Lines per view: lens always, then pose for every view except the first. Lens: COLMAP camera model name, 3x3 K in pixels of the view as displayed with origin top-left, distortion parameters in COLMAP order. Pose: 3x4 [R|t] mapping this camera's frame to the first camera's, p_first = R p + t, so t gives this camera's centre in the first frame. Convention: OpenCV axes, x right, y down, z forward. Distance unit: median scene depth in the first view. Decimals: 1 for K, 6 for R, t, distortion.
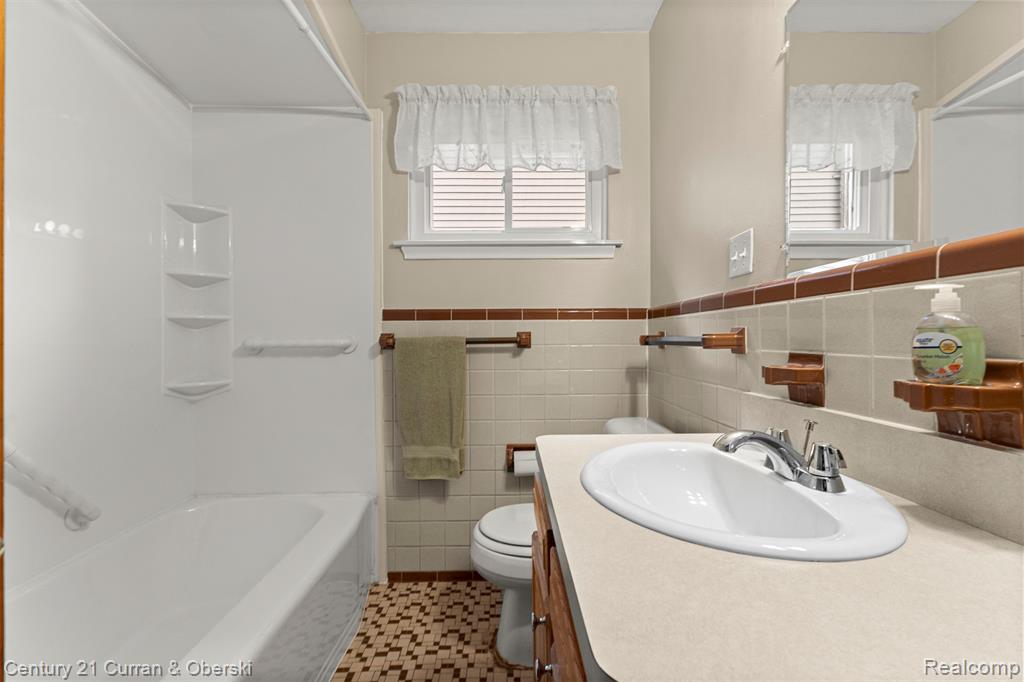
lens RADIAL K [[437.3, 0, 513.4], [0, 437.3, 337.2], [0, 0, 1]] dist [0.003598, 0.000516]
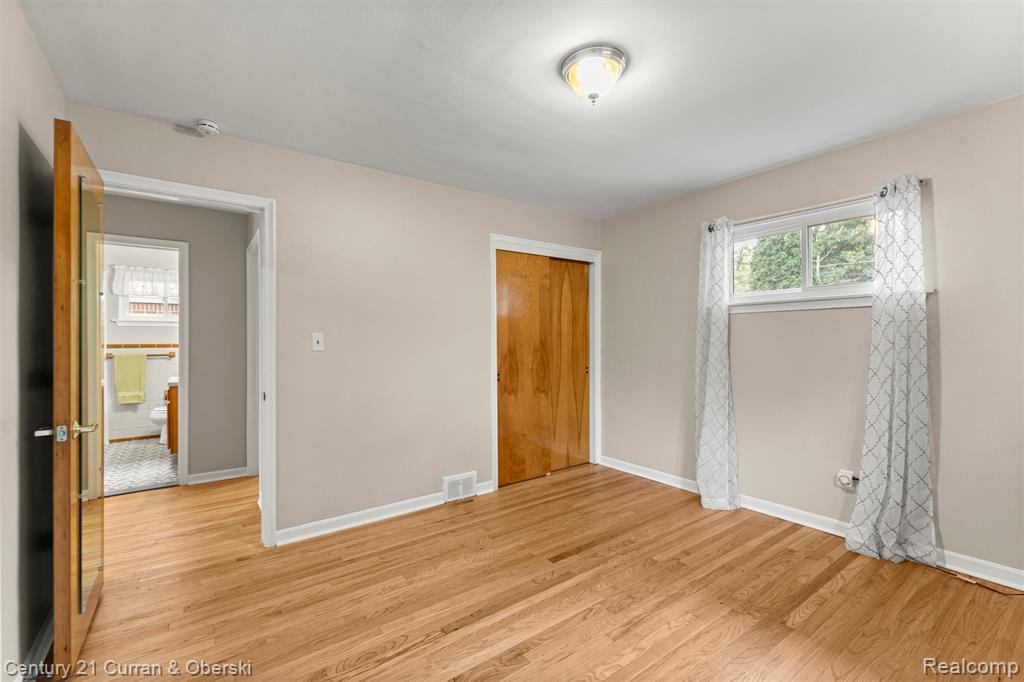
lens RADIAL K [[437.3, 0, 513.0], [0, 437.3, 342.3], [0, 0, 1]] dist [0.003598, 0.000516]
pose [[0.810257, 0.001528, 0.586073, 0.158289], [-0.003045, 0.999994, 0.001603, -0.091032], [-0.586067, -0.003083, 0.810257, -2.806502]]
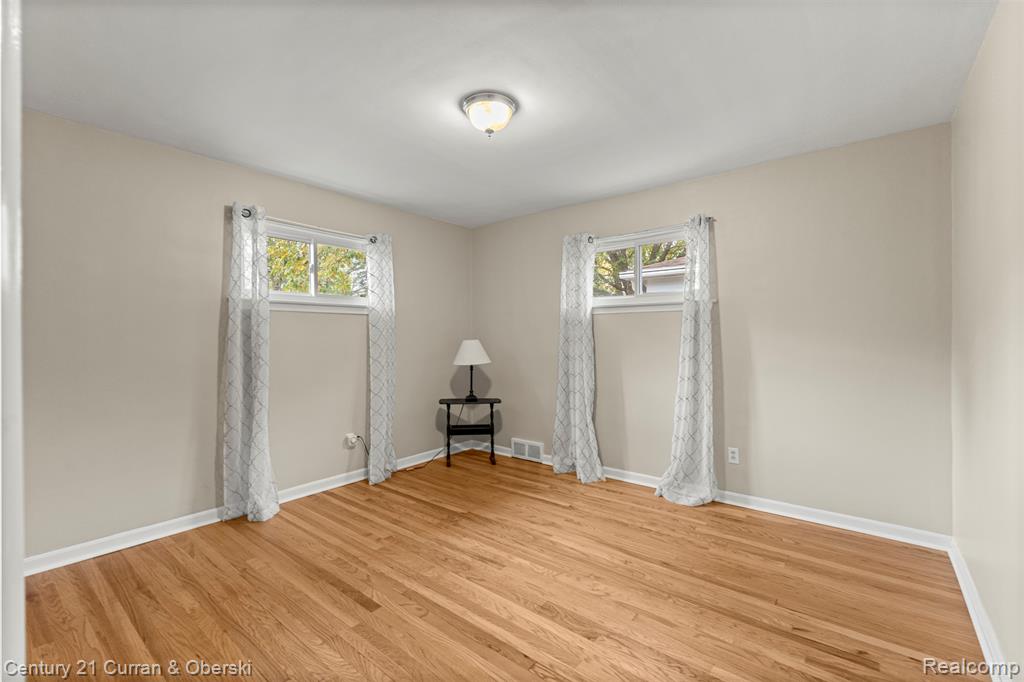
lens RADIAL K [[437.3, 0, 511.6], [0, 437.3, 337.5], [0, 0, 1]] dist [0.003598, 0.000516]
pose [[-0.768349, 0.009640, 0.639958, -0.215943], [0.008515, 0.999952, -0.004839, -0.054855], [-0.639974, 0.001731, -0.768395, 4.970622]]
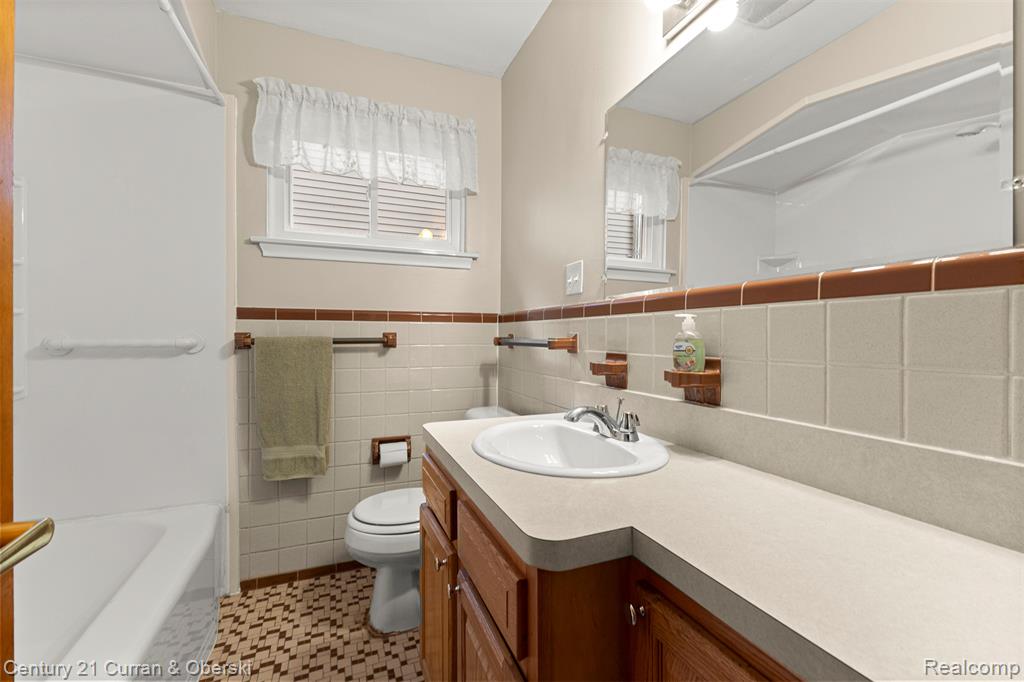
lens RADIAL K [[437.3, 0, 511.1], [0, 437.3, 337.4], [0, 0, 1]] dist [0.003598, 0.000516]
pose [[0.930729, 0.007690, 0.365628, -0.093522], [-0.010429, 0.999930, 0.005516, -0.009846], [-0.365560, -0.008947, 0.930745, -0.110121]]
